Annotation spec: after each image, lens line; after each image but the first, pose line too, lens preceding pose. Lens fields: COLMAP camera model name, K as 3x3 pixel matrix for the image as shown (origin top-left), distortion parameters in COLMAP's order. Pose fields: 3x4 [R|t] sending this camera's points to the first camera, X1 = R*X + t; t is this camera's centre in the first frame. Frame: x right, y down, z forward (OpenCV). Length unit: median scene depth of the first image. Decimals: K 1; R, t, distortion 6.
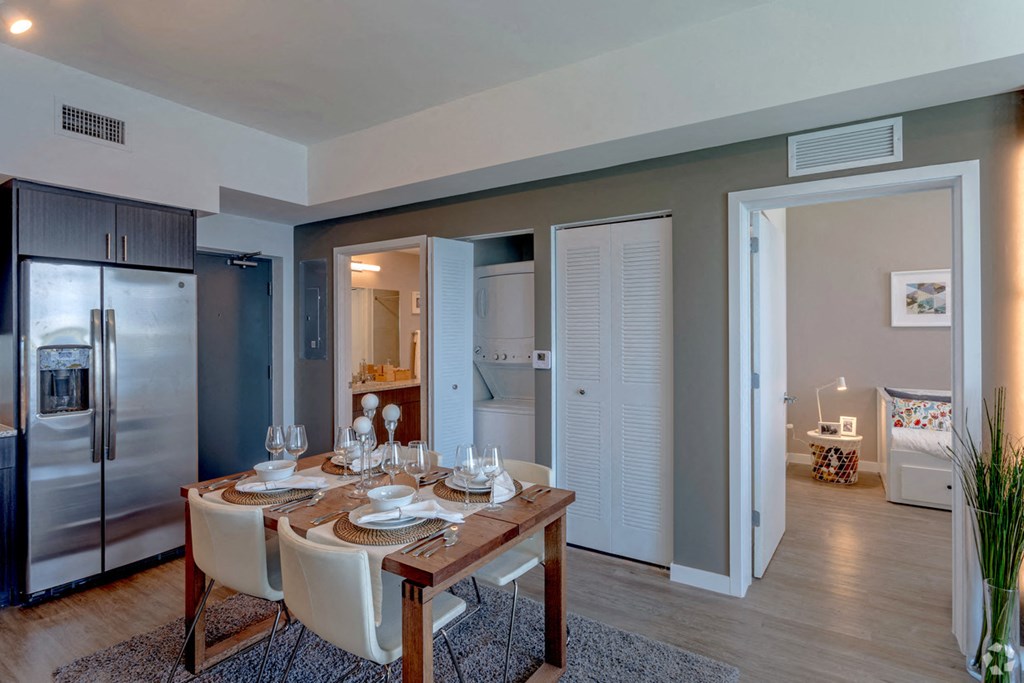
lens RADIAL K [[525.9, 0, 511.7], [0, 525.9, 341.5], [0, 0, 1]] dist [-0.005668, -0.000802]
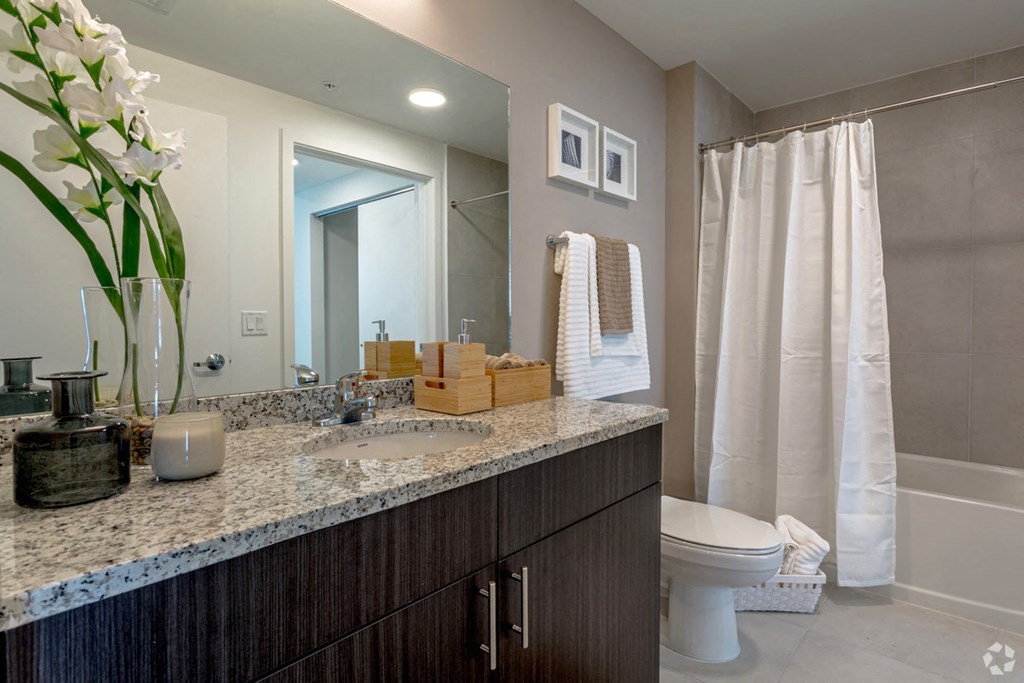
lens RADIAL K [[525.9, 0, 512.1], [0, 525.9, 338.7], [0, 0, 1]] dist [-0.005668, -0.000802]
pose [[0.983343, 0.002403, -0.181745, -0.154970], [-0.000104, 0.999920, 0.012658, 0.036722], [0.181761, -0.012429, 0.983264, 0.694871]]
